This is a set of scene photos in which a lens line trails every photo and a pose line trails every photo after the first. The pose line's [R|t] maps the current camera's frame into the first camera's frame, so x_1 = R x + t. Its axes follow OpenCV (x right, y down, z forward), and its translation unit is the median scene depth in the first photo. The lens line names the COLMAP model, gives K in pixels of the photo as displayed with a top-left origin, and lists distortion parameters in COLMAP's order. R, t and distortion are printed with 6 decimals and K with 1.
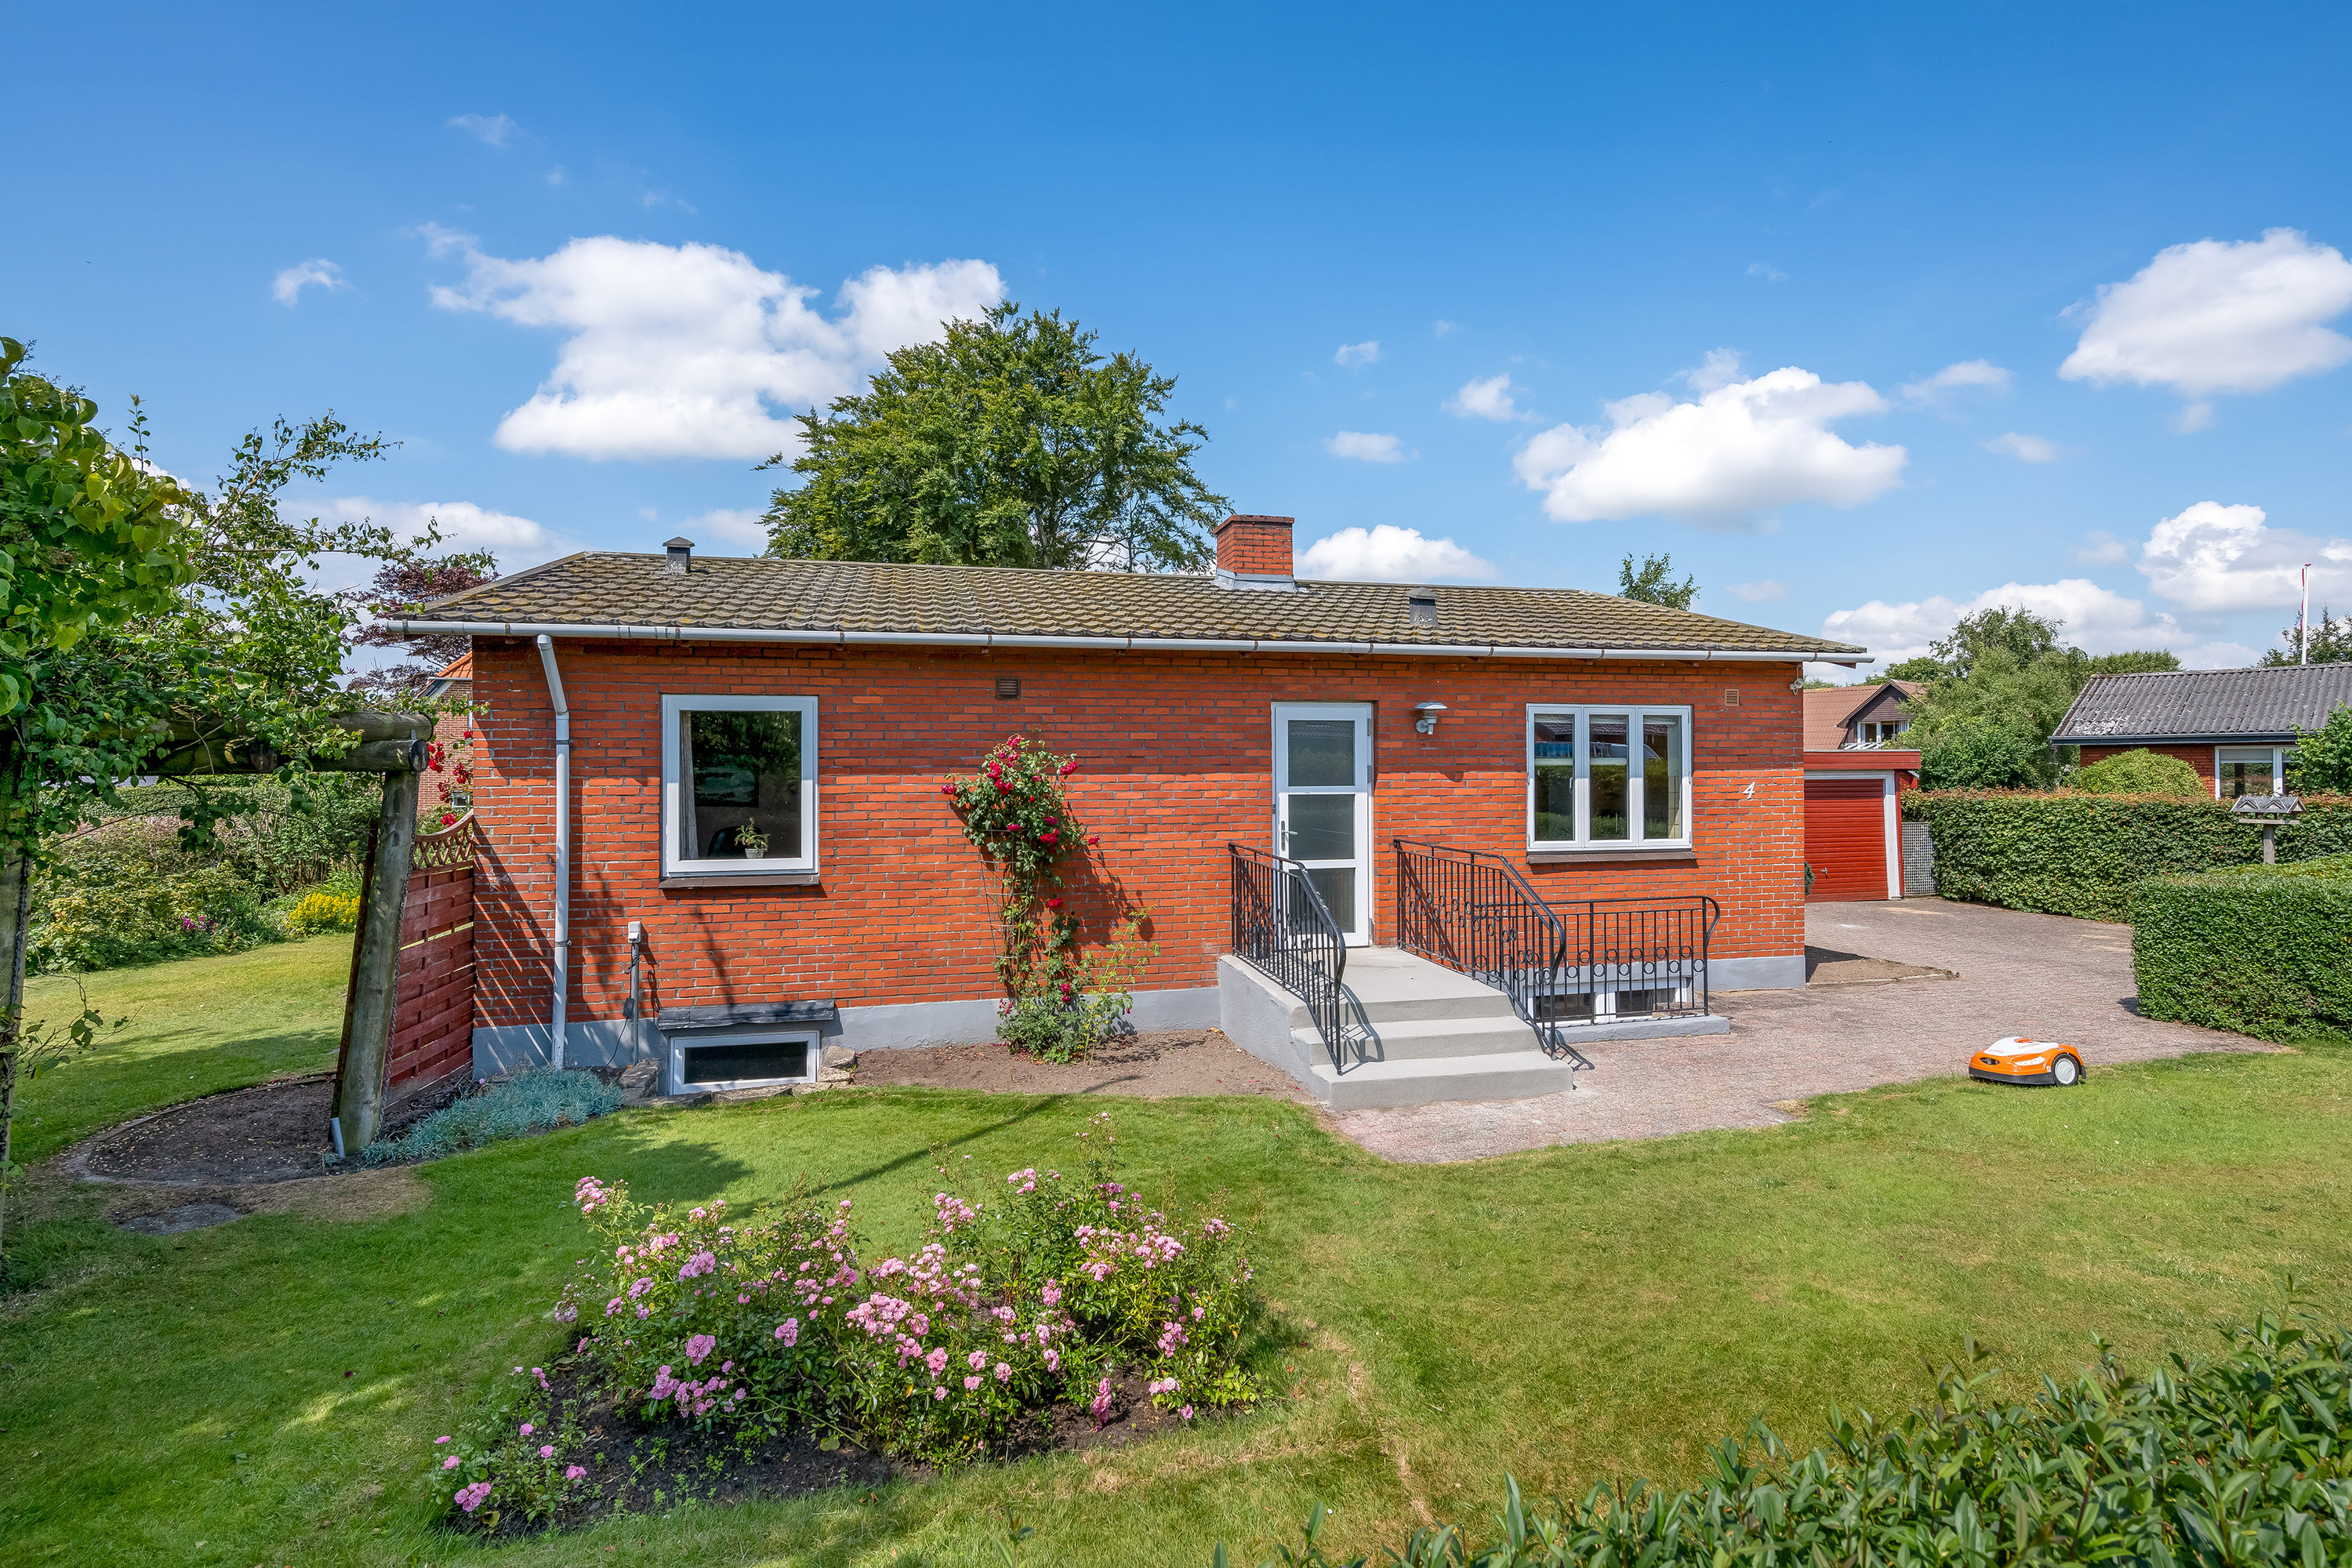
lens RADIAL K [[1109.0, 0, 1177.0], [0, 1109.0, 789.5], [0, 0, 1]] dist [-0.002637, -0.000061]
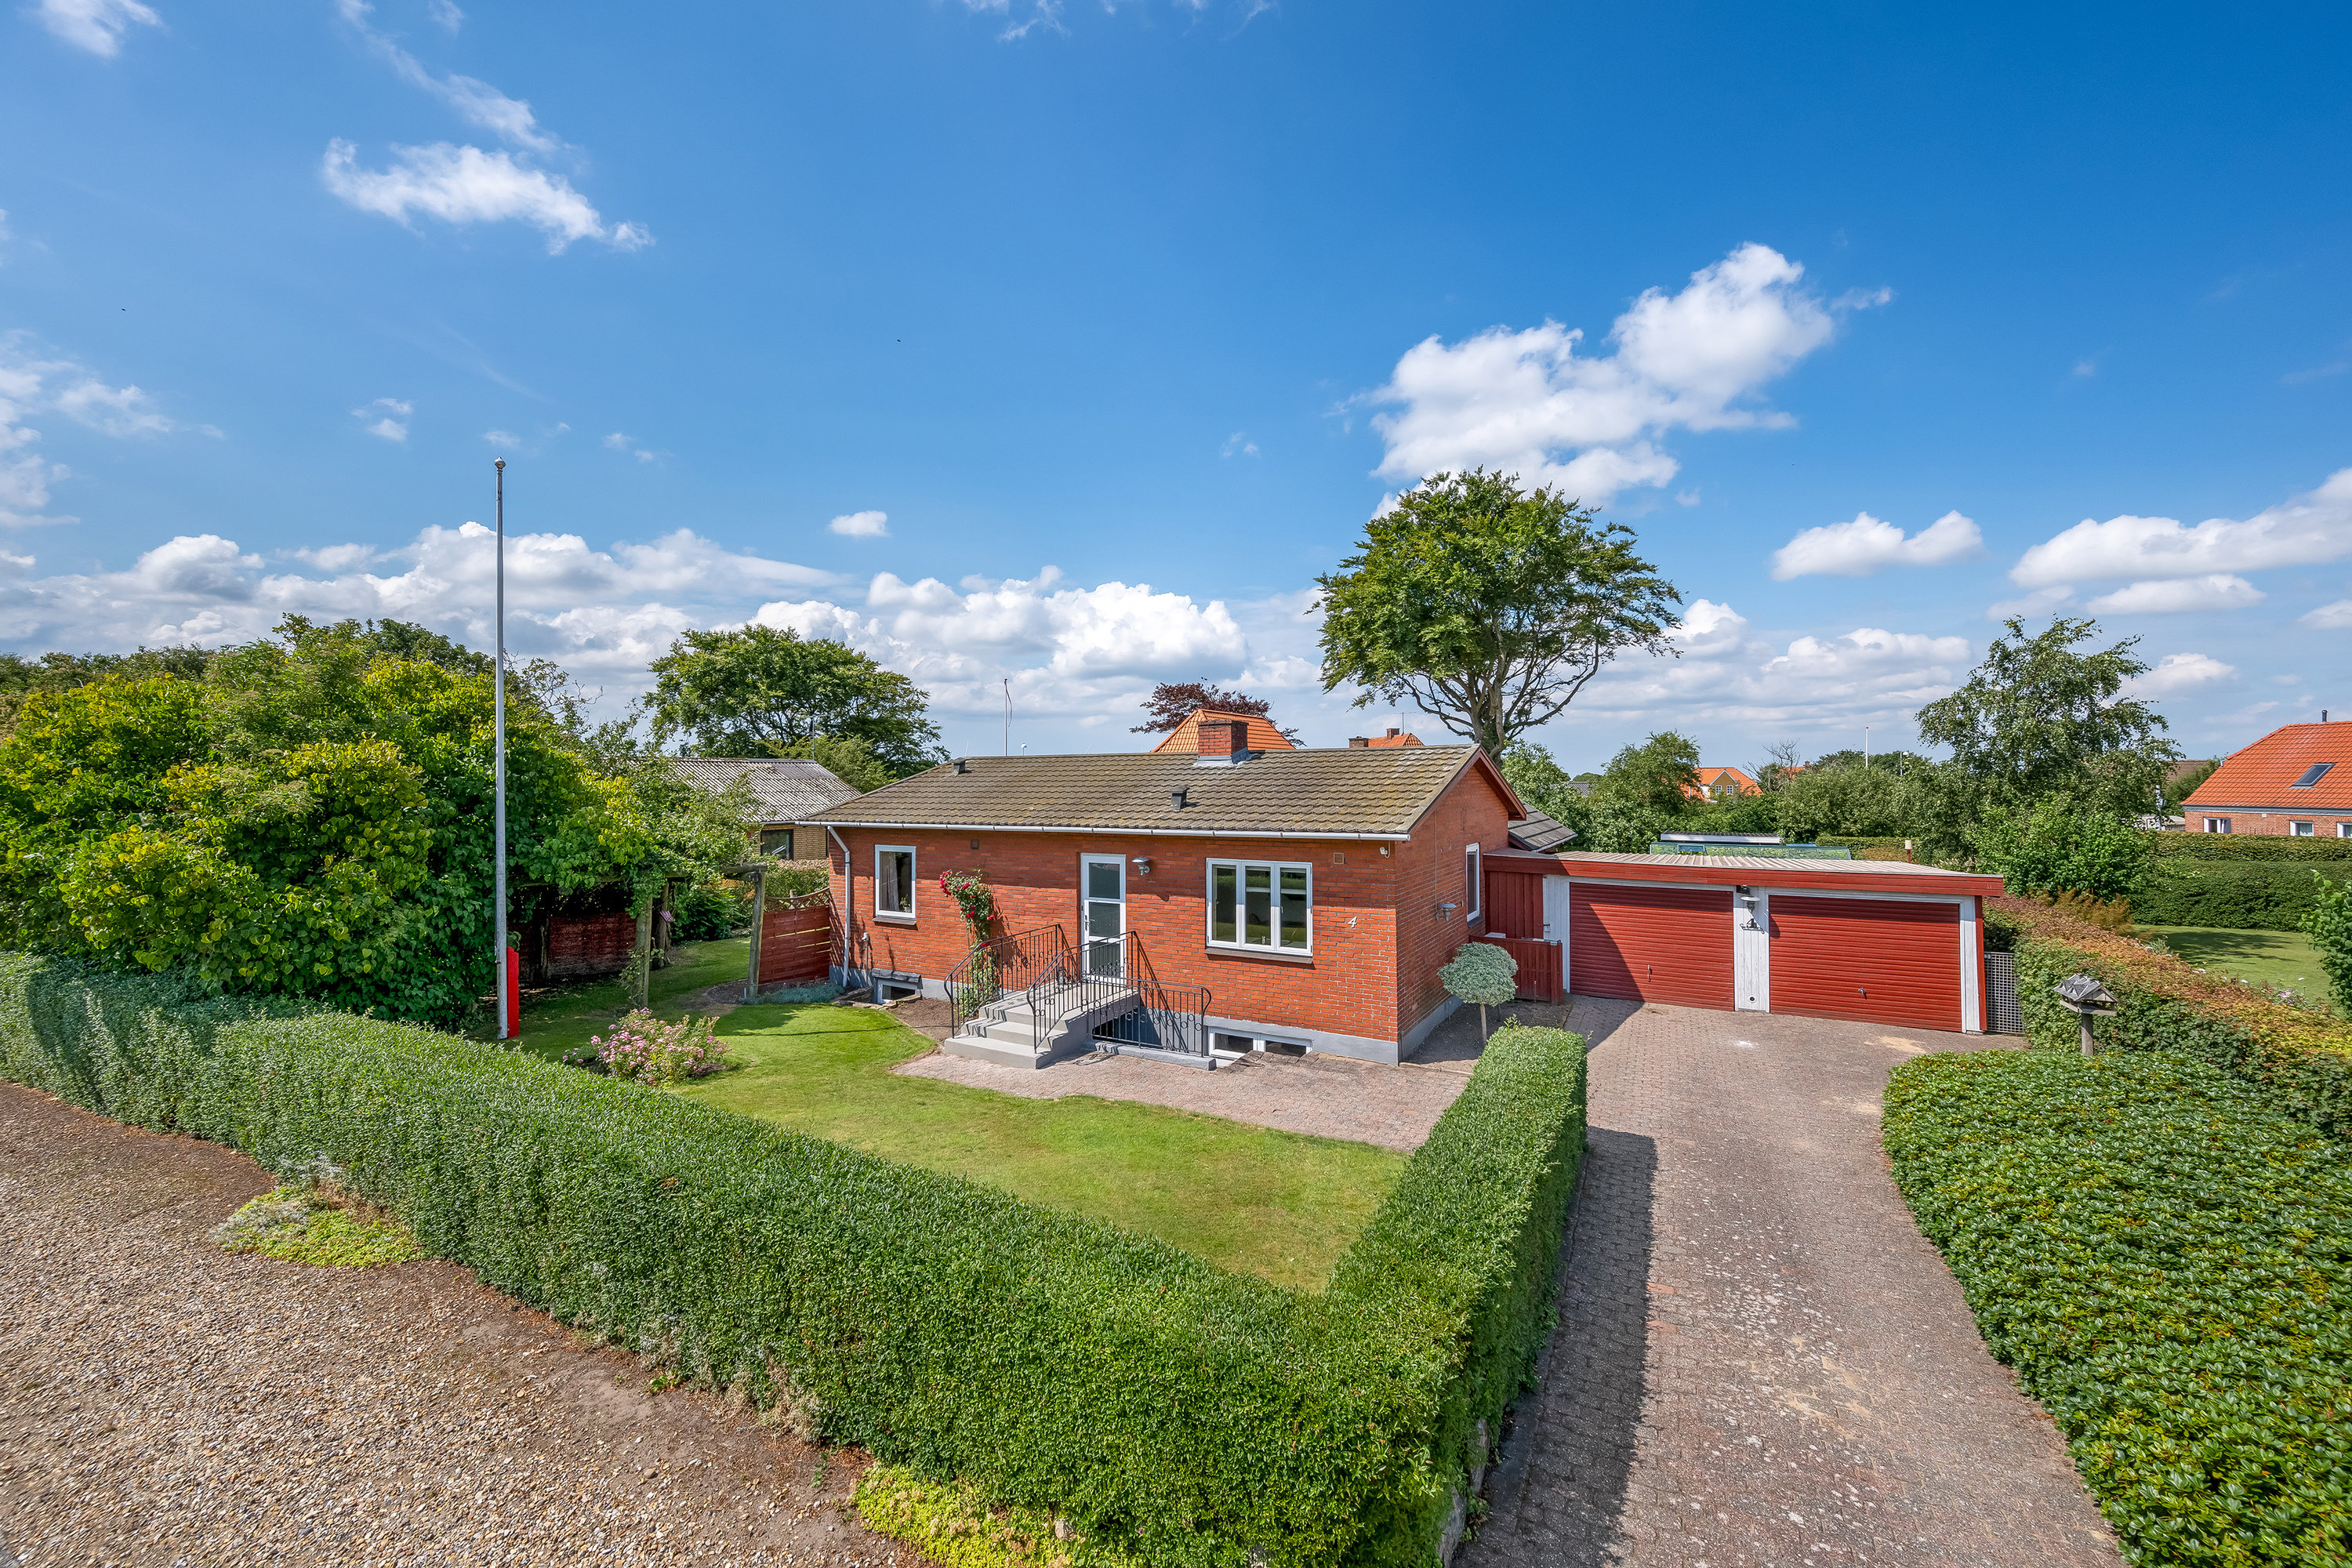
lens RADIAL K [[917.5, 0, 1177.7], [0, 917.5, 777.4], [0, 0, 1]] dist [0.012467, 0.000198]
pose [[0.726229, -0.003808, -0.687443, 1.286204], [-0.007298, 0.999886, -0.013249, -0.187075], [0.687414, 0.014638, 0.726118, -0.053236]]
